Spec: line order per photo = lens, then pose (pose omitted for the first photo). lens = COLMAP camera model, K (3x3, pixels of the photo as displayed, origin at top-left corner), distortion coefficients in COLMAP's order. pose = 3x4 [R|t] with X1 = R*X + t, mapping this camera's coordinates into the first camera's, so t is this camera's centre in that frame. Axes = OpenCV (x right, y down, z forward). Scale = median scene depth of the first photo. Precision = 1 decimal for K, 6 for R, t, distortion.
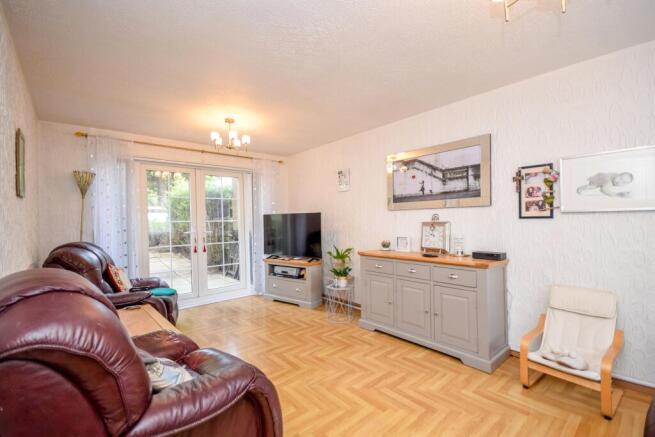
lens RADIAL K [[290.0, 0, 327.9], [0, 290.0, 217.6], [0, 0, 1]] dist [0.002642, 0.000092]
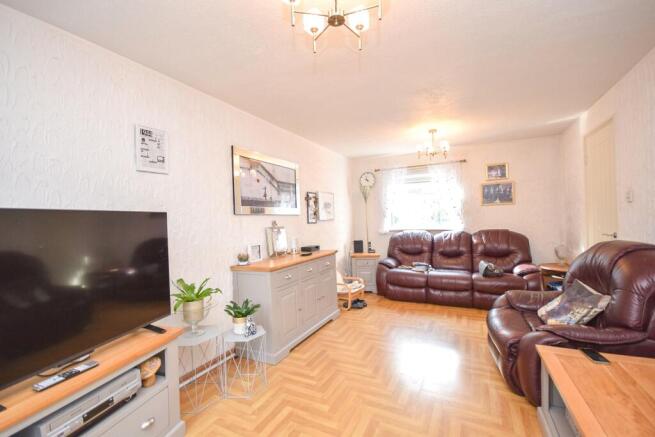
lens RADIAL K [[290.0, 0, 327.9], [0, 290.0, 220.3], [0, 0, 1]] dist [0.002642, 0.000092]
pose [[-0.383119, 0.021690, 0.923444, -0.700651], [0.025118, 0.999599, -0.013058, 0.007052], [-0.923357, 0.018193, -0.383510, 1.228908]]
